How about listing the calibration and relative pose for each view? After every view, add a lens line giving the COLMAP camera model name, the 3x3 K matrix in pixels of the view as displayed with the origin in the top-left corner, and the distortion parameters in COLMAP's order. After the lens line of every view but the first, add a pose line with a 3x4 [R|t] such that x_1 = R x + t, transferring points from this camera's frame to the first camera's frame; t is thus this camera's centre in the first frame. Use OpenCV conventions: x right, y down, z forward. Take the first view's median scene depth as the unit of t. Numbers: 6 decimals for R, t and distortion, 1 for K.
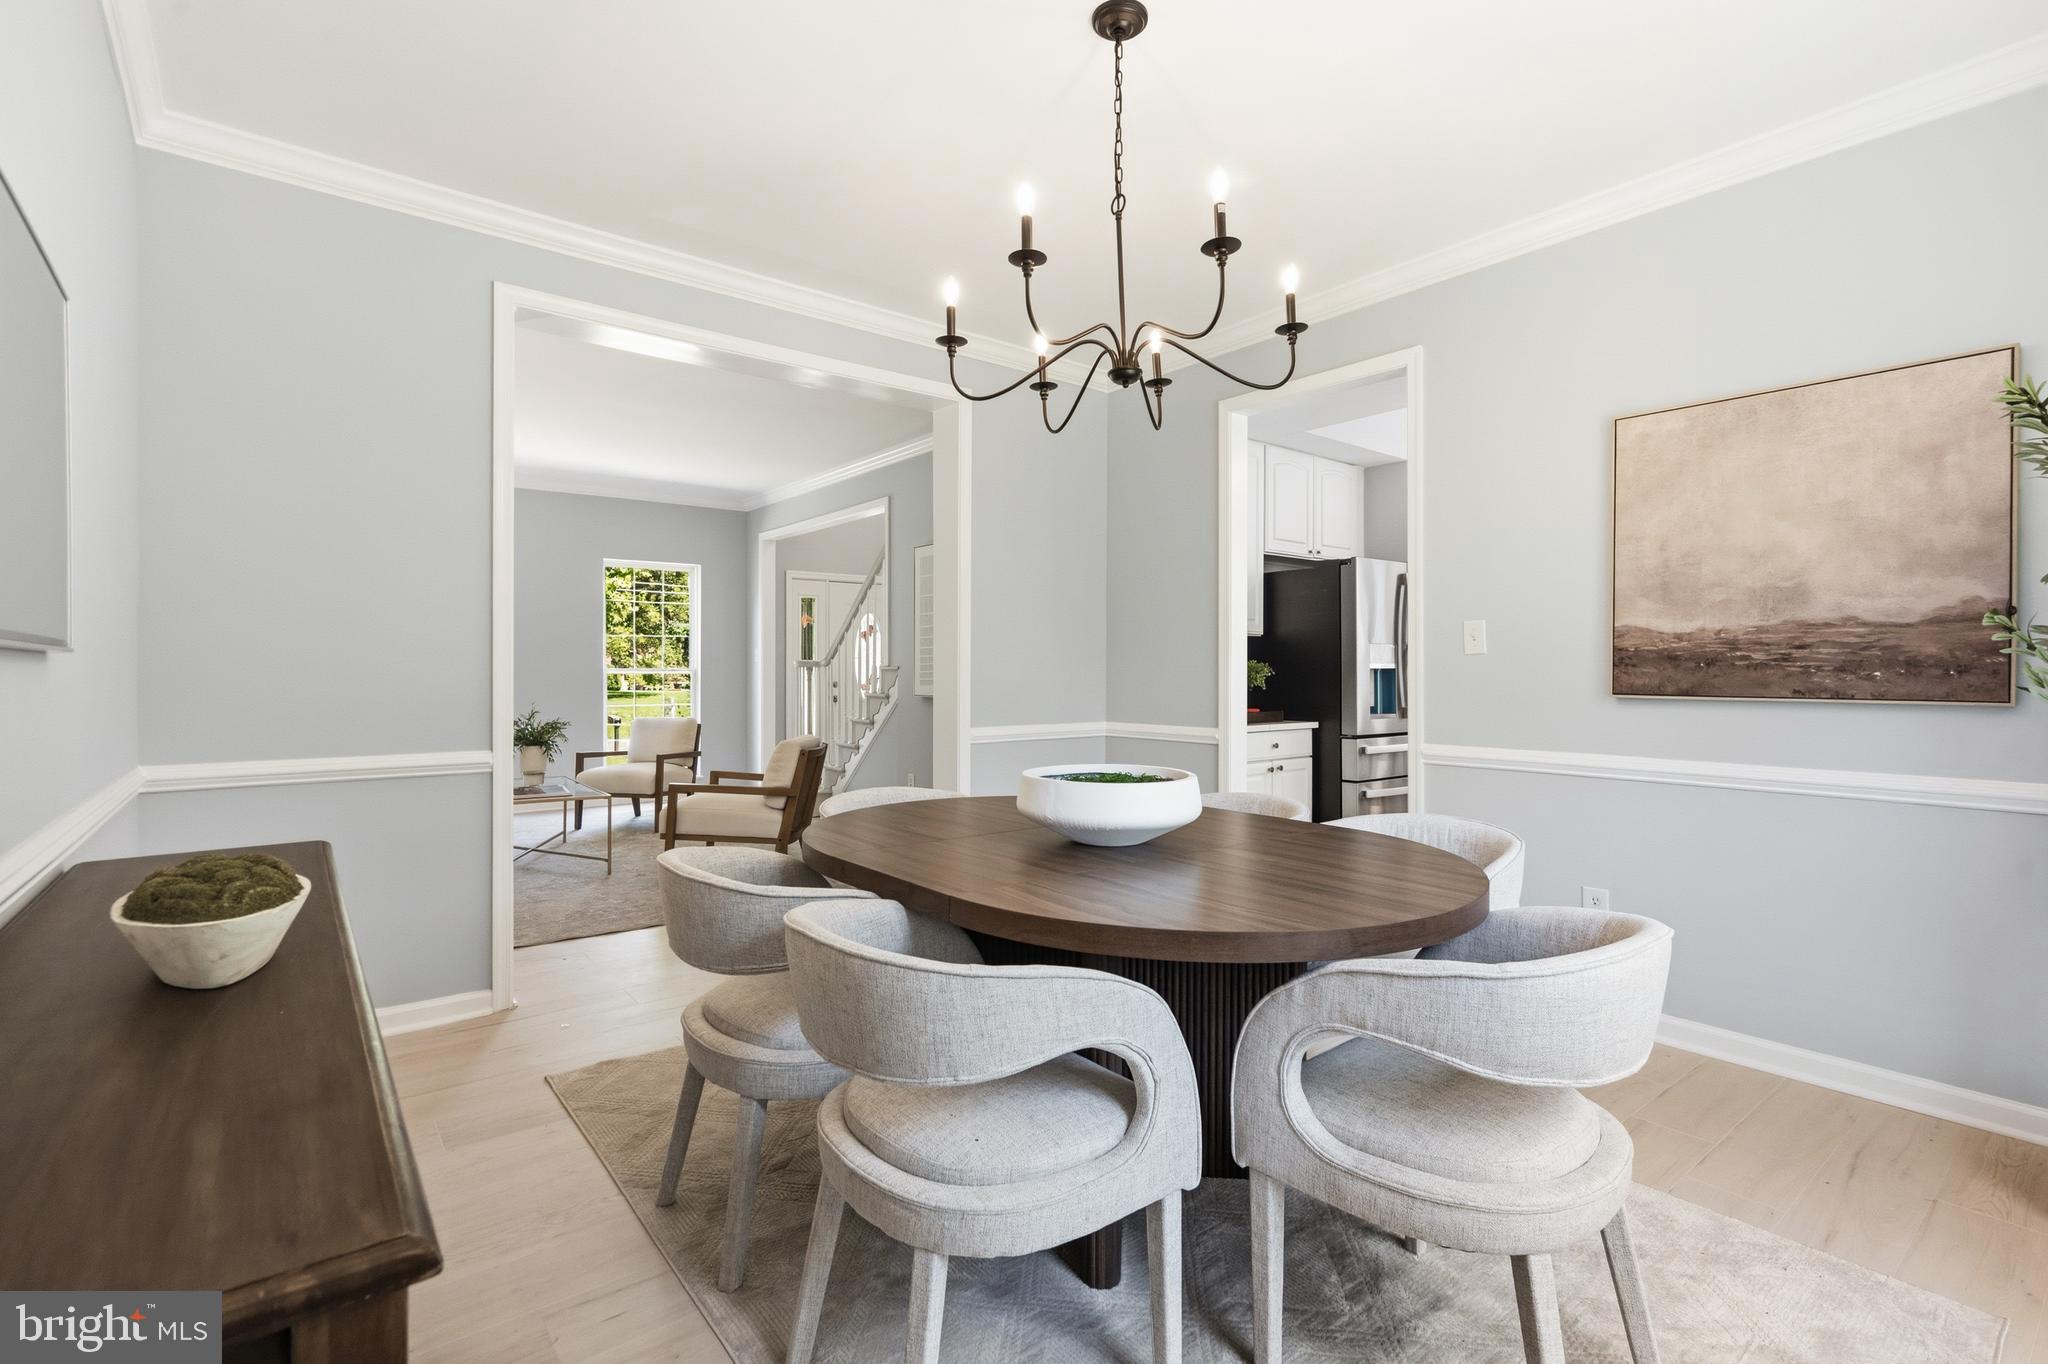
lens RADIAL K [[930.7, 0, 1024.0], [0, 930.7, 682.0], [0, 0, 1]] dist [-0.001346, -0.000025]
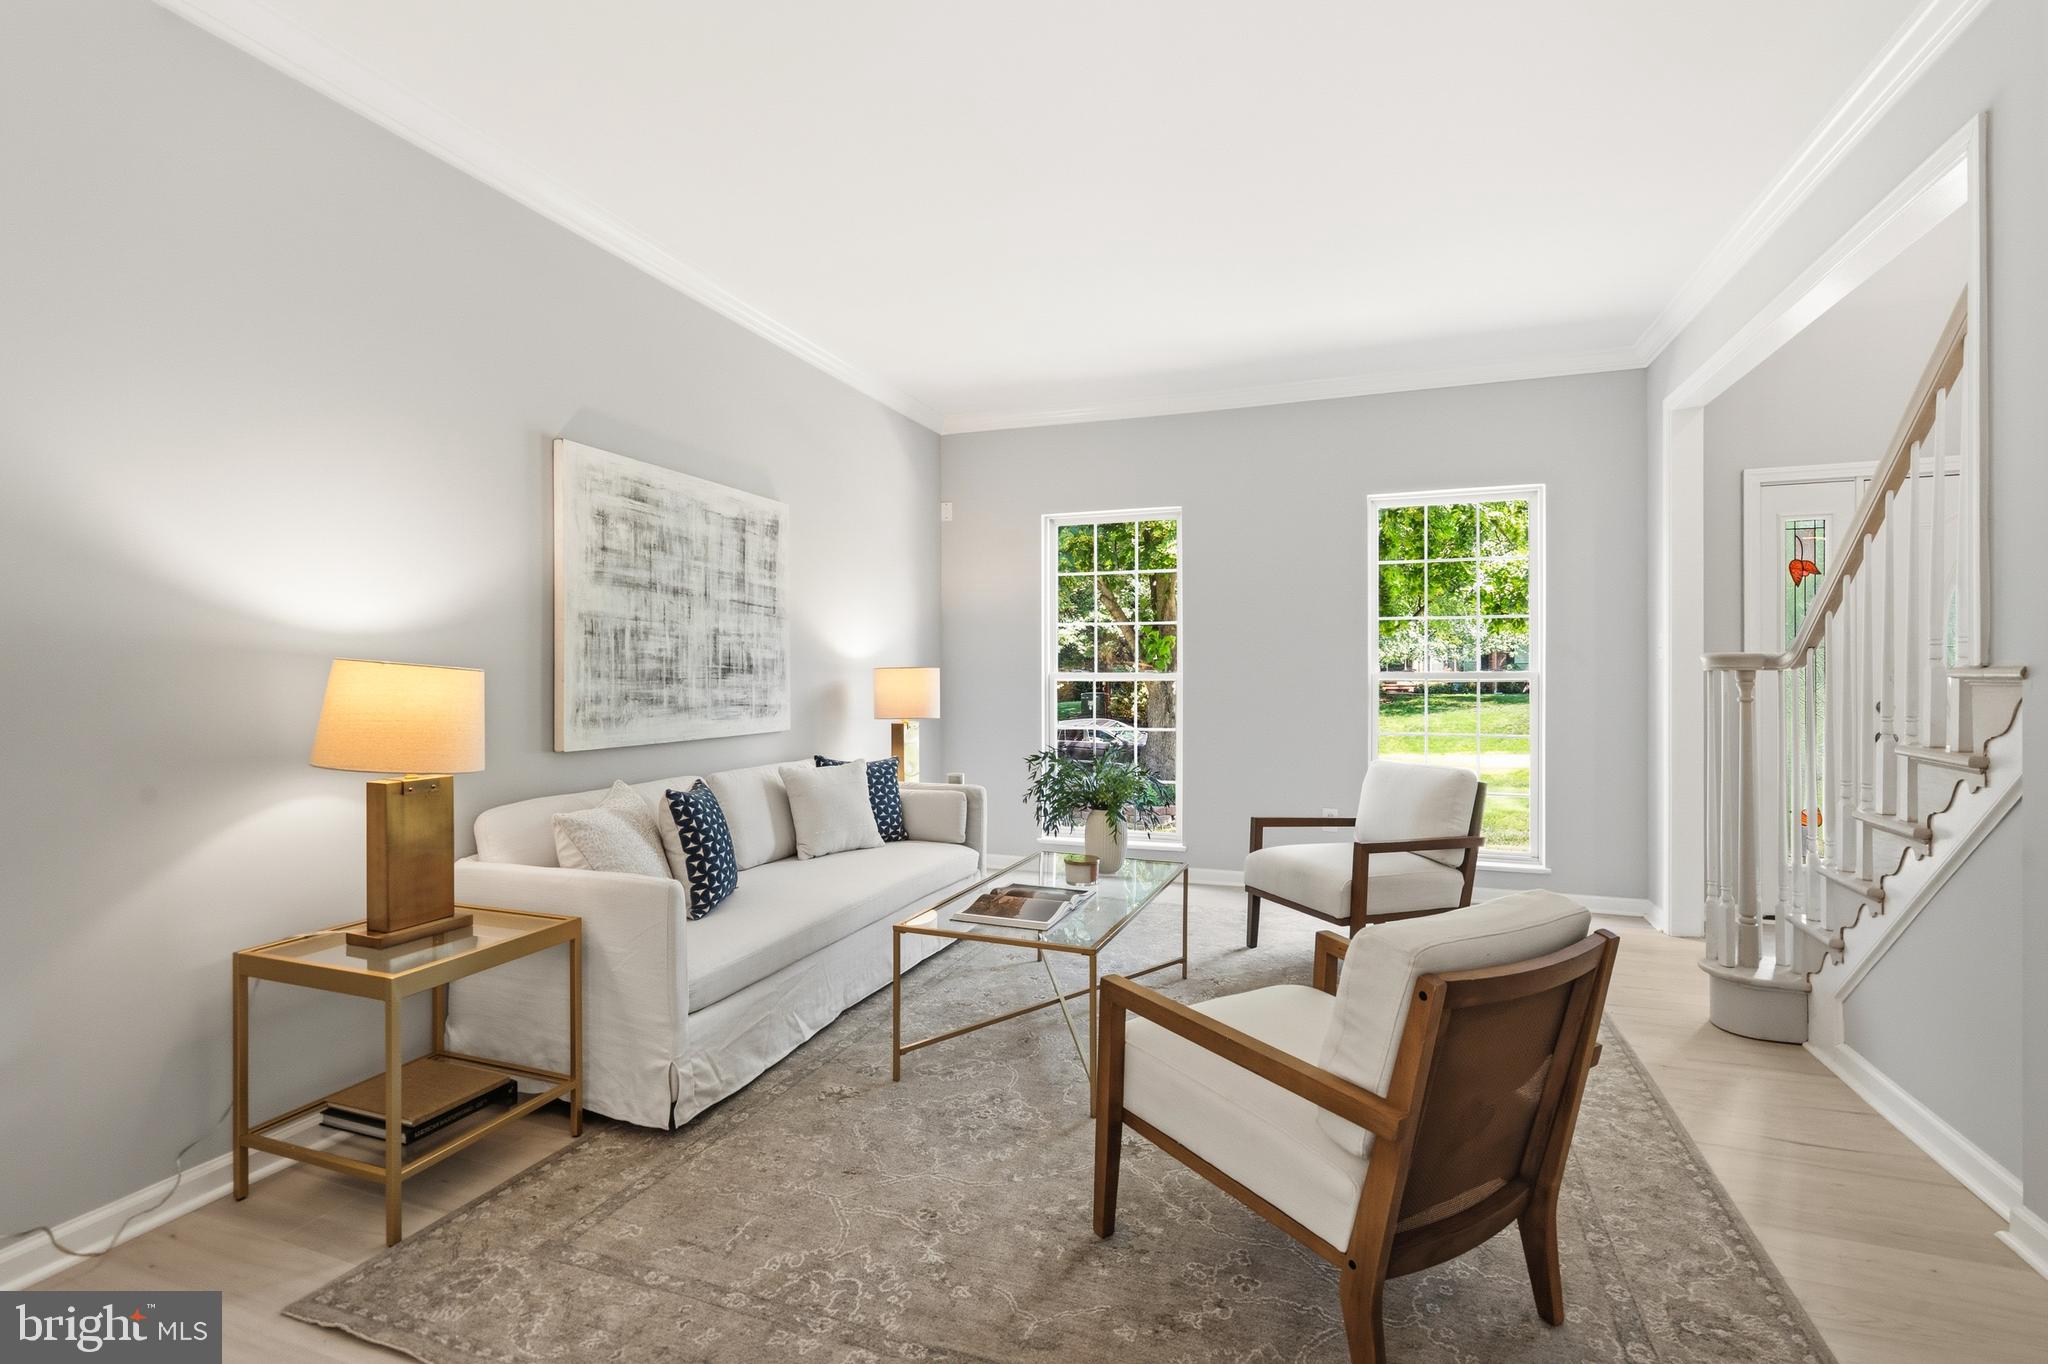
lens RADIAL K [[946.6, 0, 1028.9], [0, 946.6, 678.1], [0, 0, 1]] dist [0.000750, 0.000990]
pose [[0.534967, 0.004095, -0.844863, -0.047765], [-0.008061, 0.999967, -0.000258, -0.010802], [0.844835, 0.006949, 0.534982, 0.549460]]
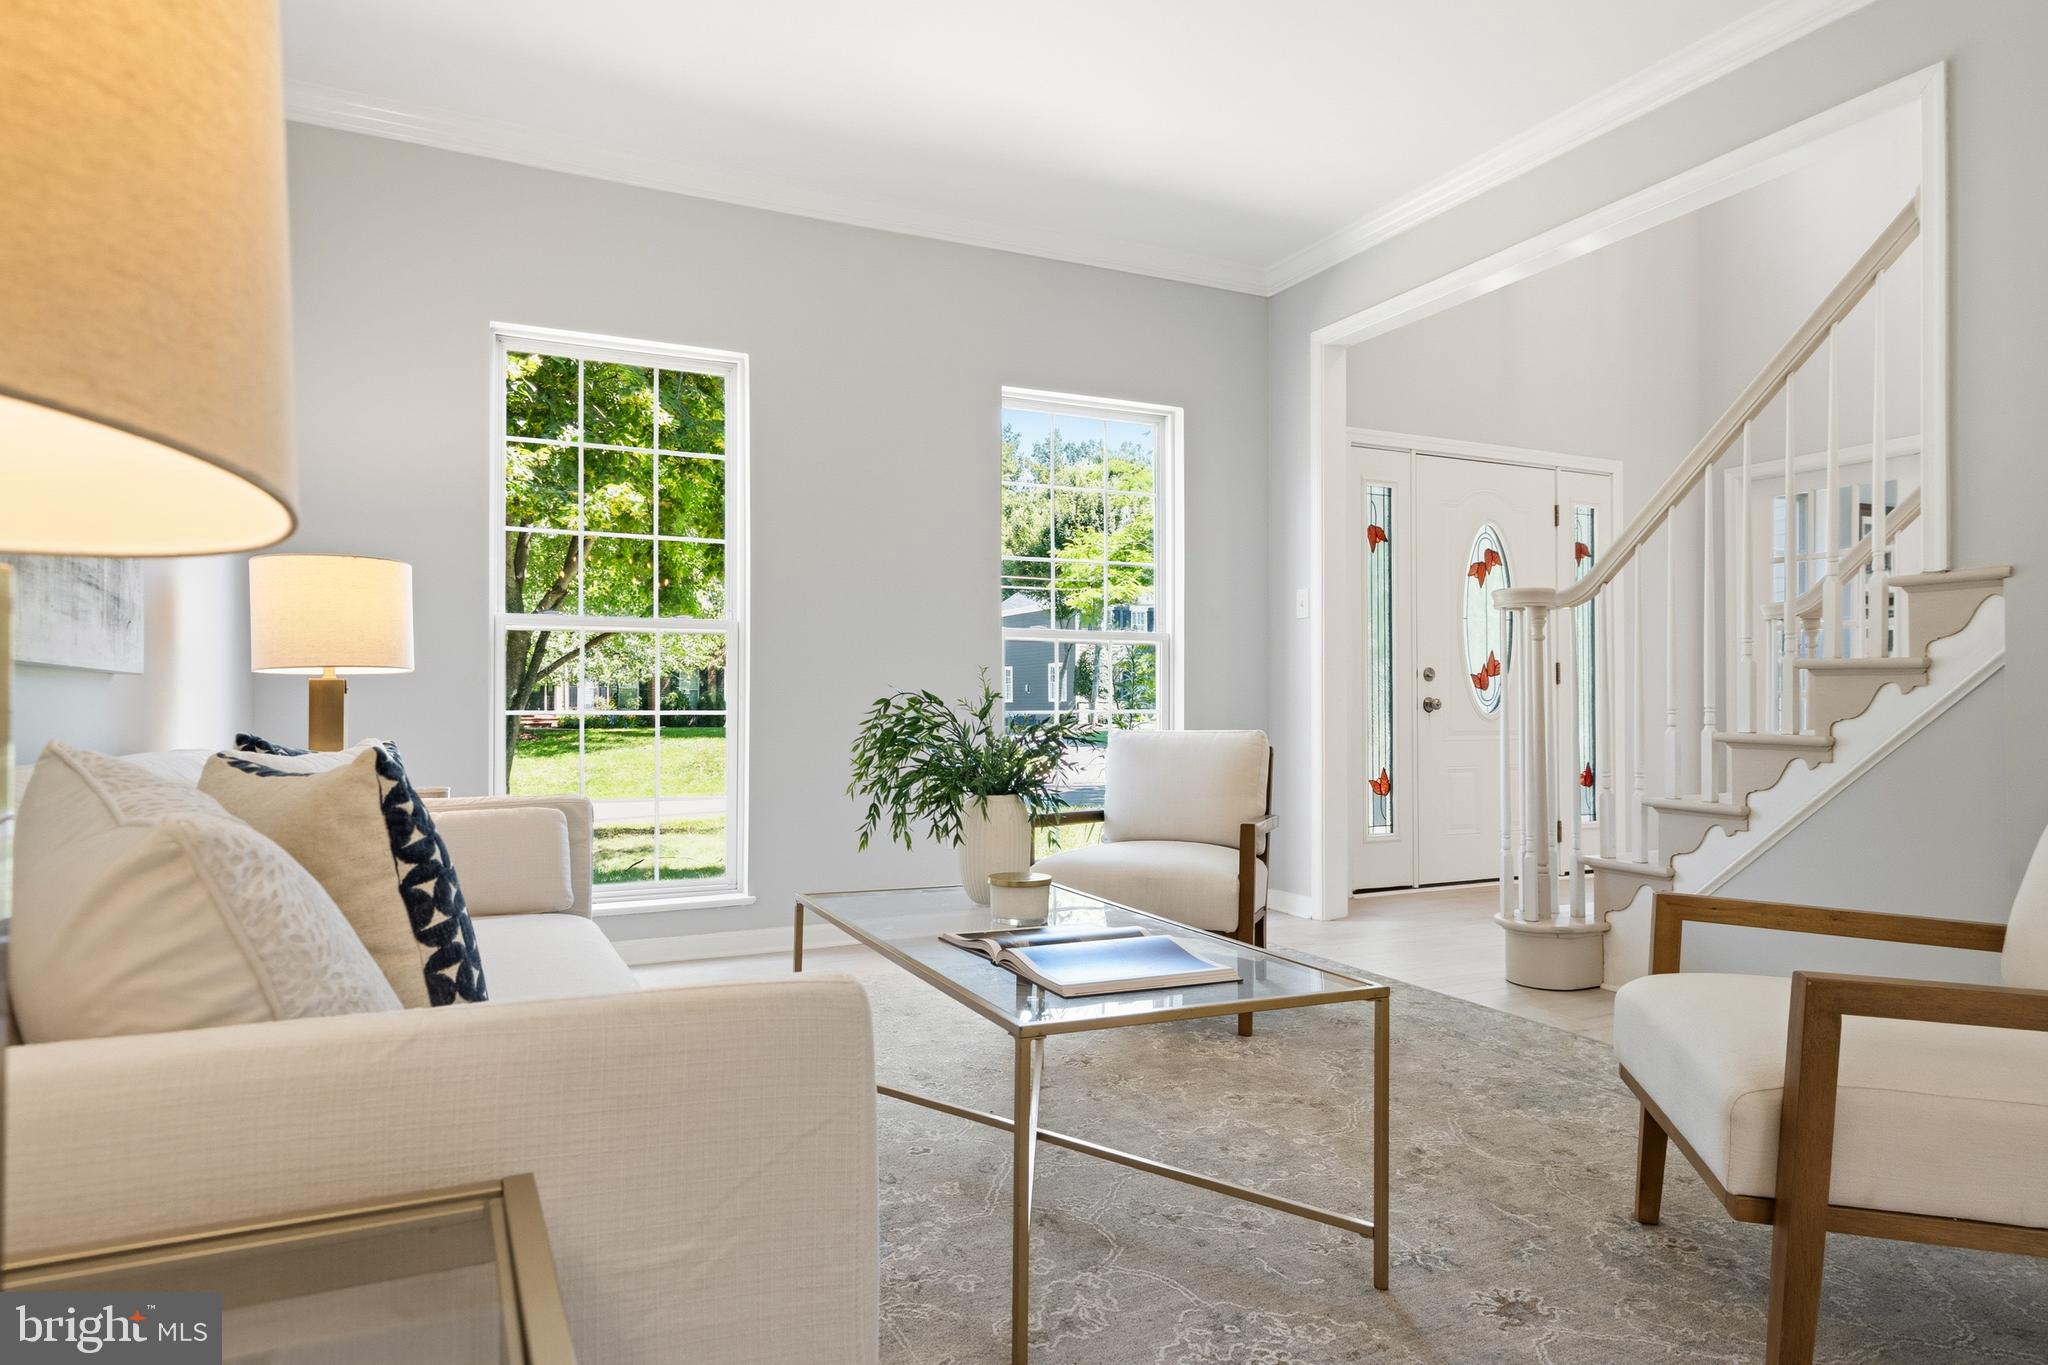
lens RADIAL K [[1207.2, 0, 1016.6], [0, 1207.2, 700.8], [0, 0, 1]] dist [-0.000468, -0.000366]
pose [[0.976167, -0.002651, -0.217005, -0.362745], [-0.001170, 0.999847, -0.017478, 0.035760], [0.217018, 0.017316, 0.976014, 0.493154]]
